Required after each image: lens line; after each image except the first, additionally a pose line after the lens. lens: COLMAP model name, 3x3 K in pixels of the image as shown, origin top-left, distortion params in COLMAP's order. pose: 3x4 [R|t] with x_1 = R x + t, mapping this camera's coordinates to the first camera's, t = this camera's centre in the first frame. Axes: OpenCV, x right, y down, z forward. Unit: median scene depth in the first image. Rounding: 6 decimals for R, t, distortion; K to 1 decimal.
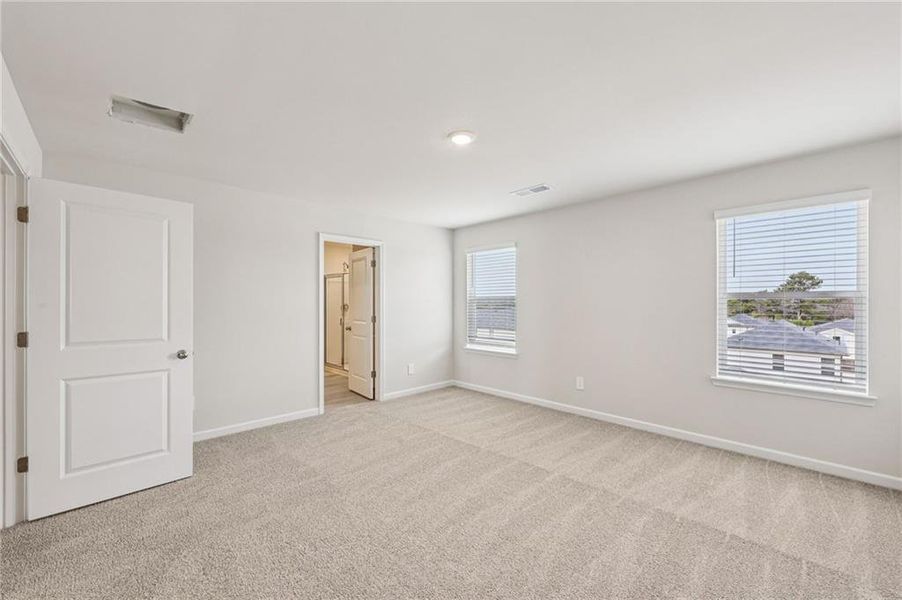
lens RADIAL K [[366.5, 0, 454.8], [0, 366.5, 307.0], [0, 0, 1]] dist [-0.001829, 0.000688]
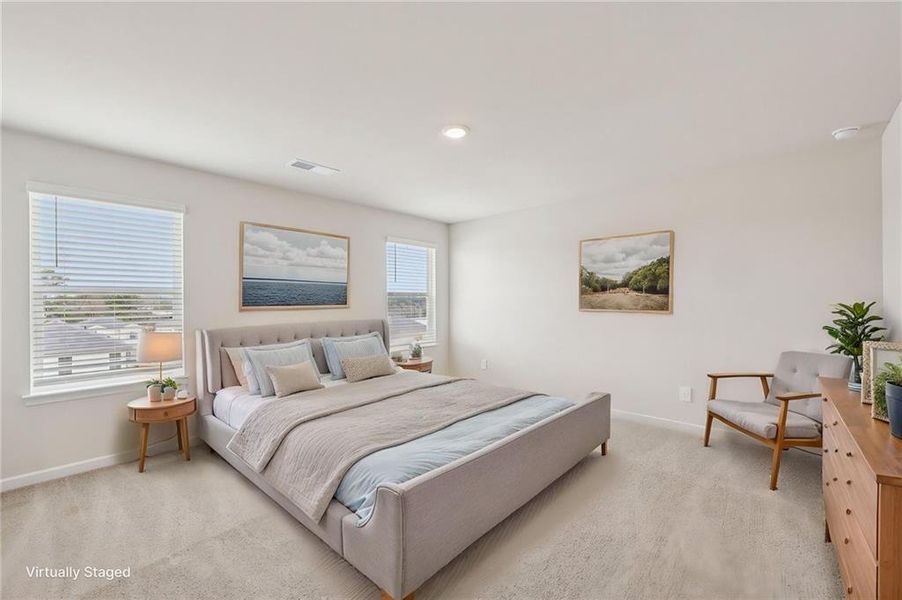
lens RADIAL K [[387.4, 0, 448.2], [0, 387.4, 297.5], [0, 0, 1]] dist [0.000405, 0.000143]
pose [[-0.086578, 0.002008, 0.996243, -0.195331], [0.012446, 0.999922, -0.000934, -0.002591], [-0.996167, 0.012318, -0.086596, 0.205223]]
